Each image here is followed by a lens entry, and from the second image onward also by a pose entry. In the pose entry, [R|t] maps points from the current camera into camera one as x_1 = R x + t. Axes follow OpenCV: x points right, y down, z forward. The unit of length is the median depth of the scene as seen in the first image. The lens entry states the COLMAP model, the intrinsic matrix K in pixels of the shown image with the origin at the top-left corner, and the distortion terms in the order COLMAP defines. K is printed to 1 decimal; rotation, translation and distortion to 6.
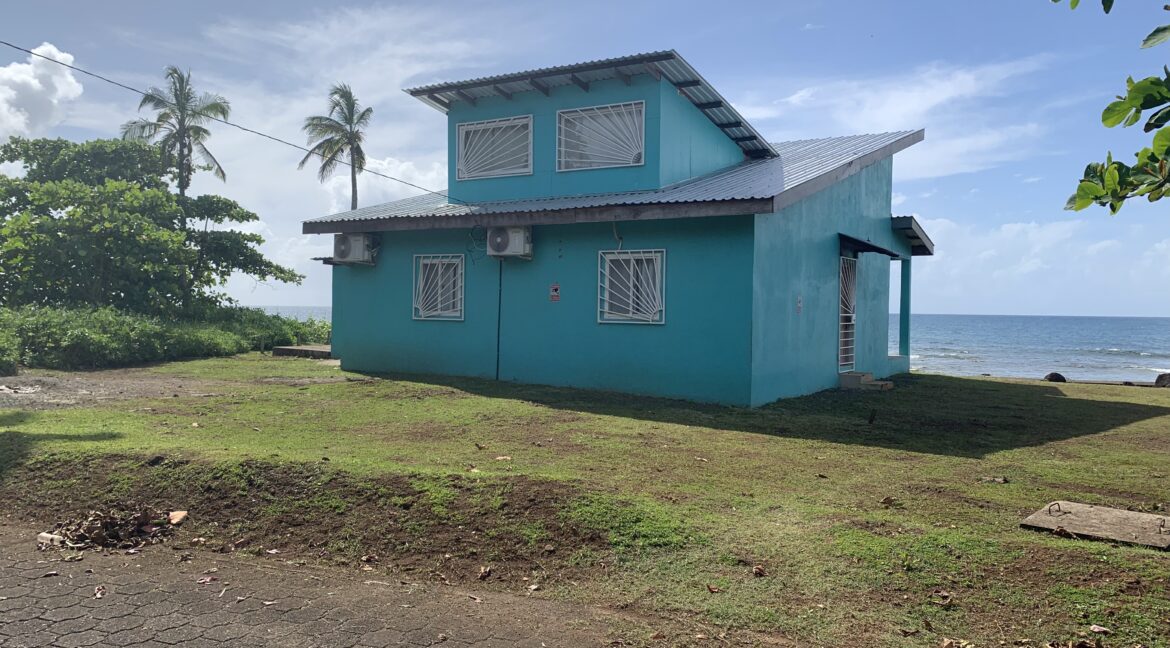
lens RADIAL K [[832.2, 0, 585.0], [0, 832.2, 324.0], [0, 0, 1]] dist [0.004903, -0.050429]
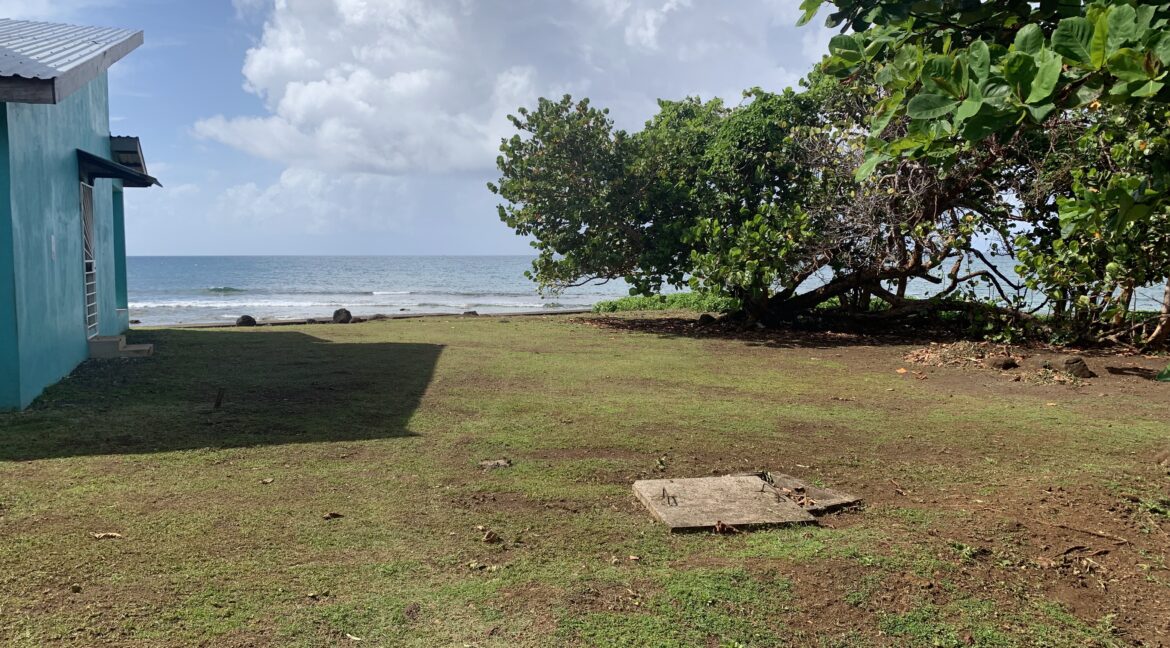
lens RADIAL K [[896.7, 0, 585.0], [0, 896.7, 324.0], [0, 0, 1]] dist [0.002800, 0.004408]
pose [[0.618473, -0.078150, 0.781910, -0.067091], [0.028663, 0.996624, 0.076939, -0.006192], [-0.785283, -0.025173, 0.618625, 0.227279]]
